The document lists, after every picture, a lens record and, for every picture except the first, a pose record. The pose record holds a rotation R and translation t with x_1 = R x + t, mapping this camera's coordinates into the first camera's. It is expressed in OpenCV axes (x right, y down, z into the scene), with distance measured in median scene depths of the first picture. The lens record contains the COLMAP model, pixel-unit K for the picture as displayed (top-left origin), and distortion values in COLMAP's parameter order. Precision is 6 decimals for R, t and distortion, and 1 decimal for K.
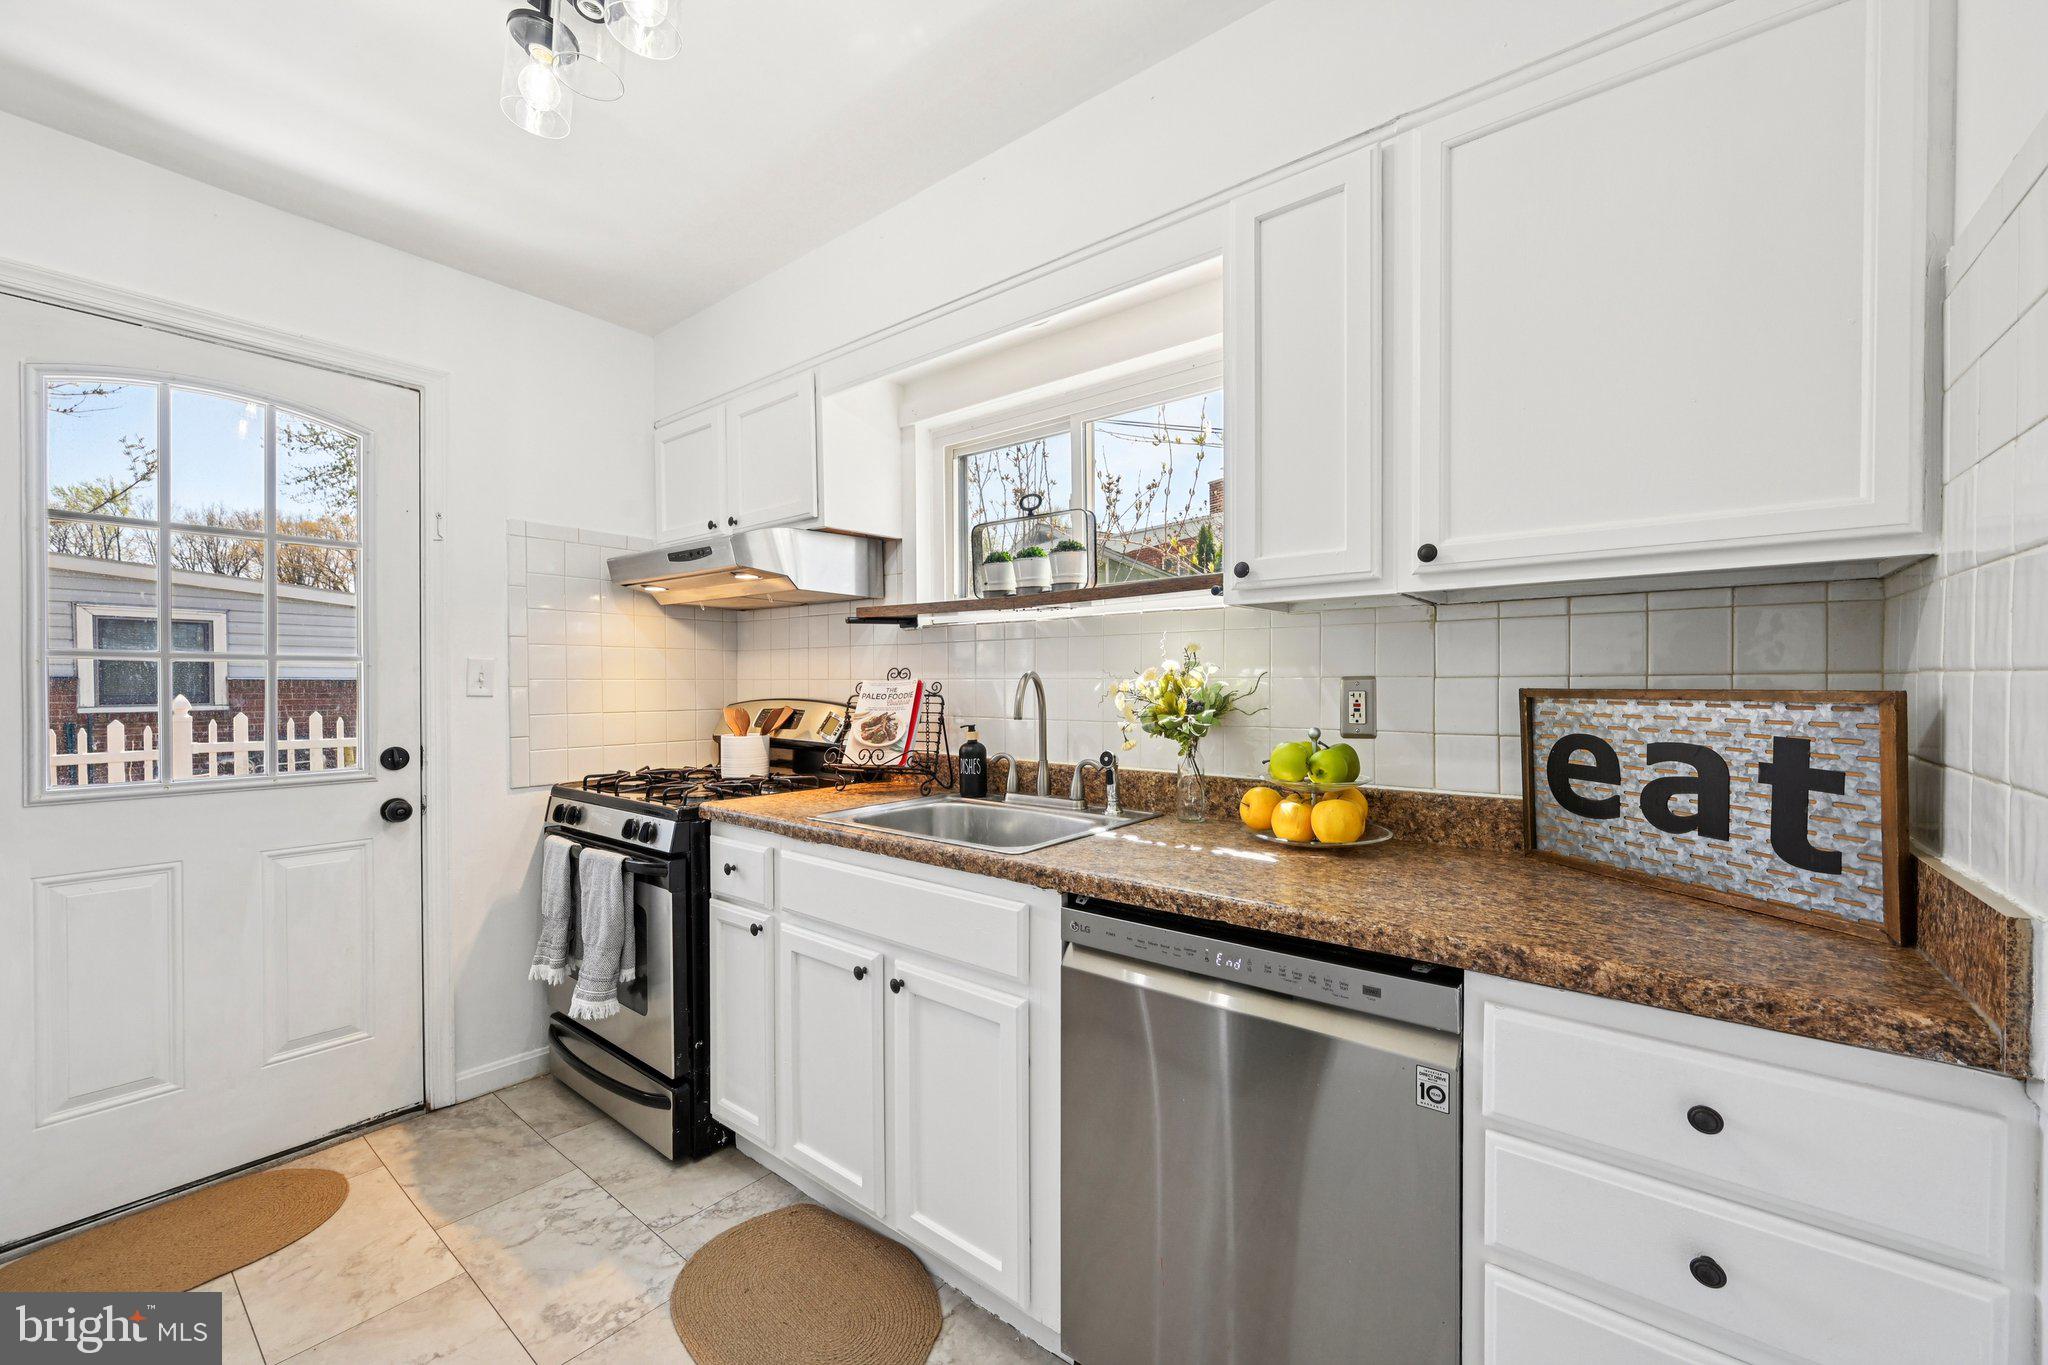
lens RADIAL K [[804.3, 0, 1034.8], [0, 804.3, 685.4], [0, 0, 1]] dist [0.000191, 0.000496]
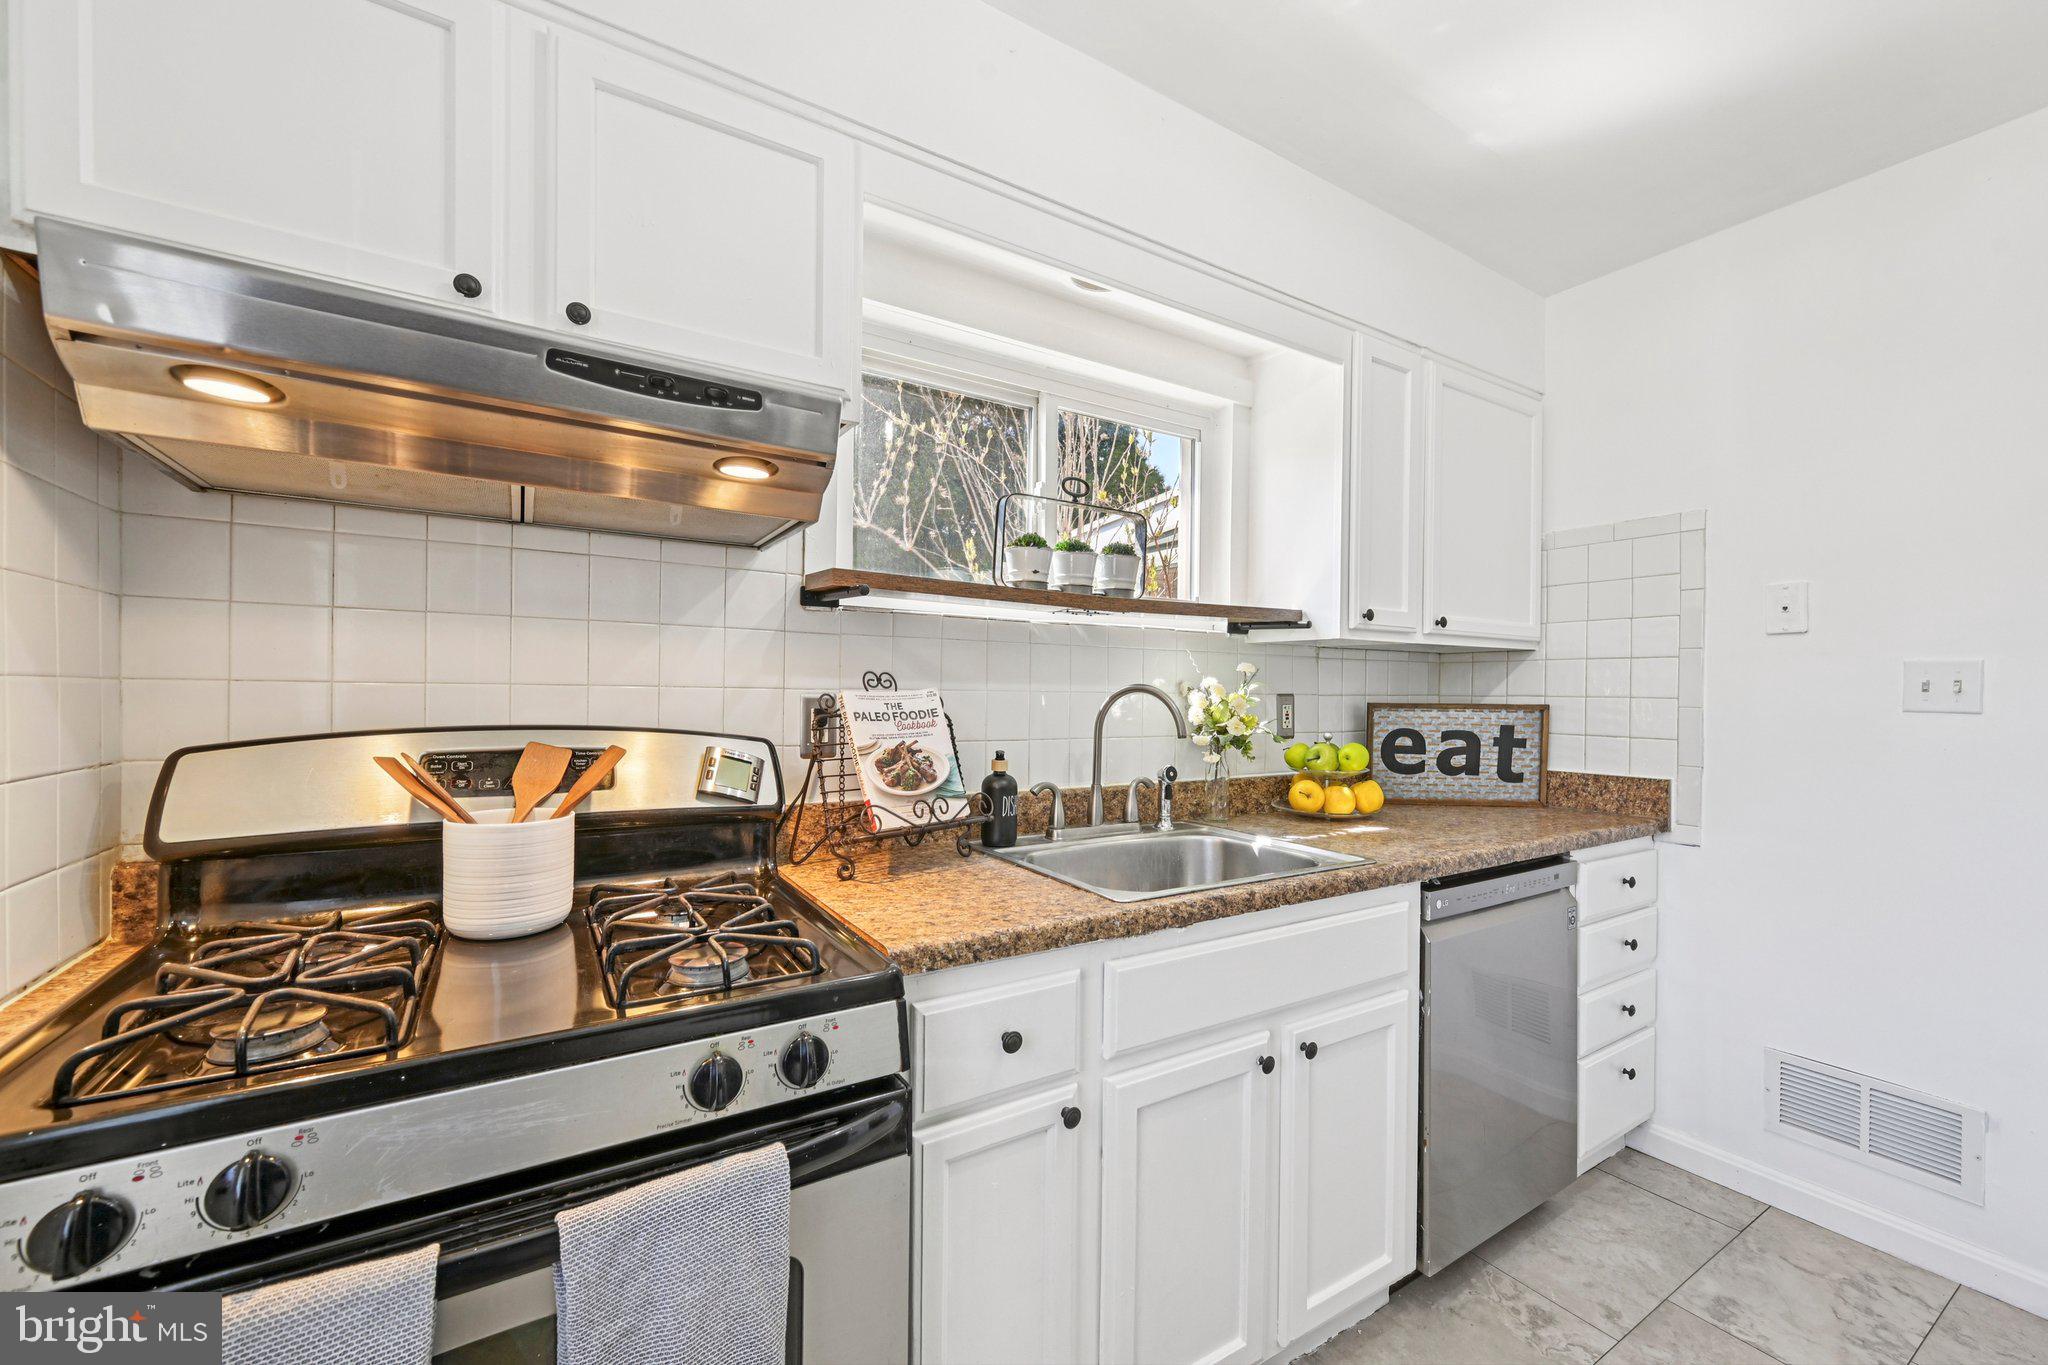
lens RADIAL K [[811.1, 0, 1031.7], [0, 811.1, 678.3], [0, 0, 1]] dist [-0.002915, -0.000018]
pose [[0.337714, 0.021935, 0.940993, -1.278896], [-0.008289, 0.999759, -0.020330, -0.007350], [-0.941212, -0.000934, 0.337814, 1.145739]]
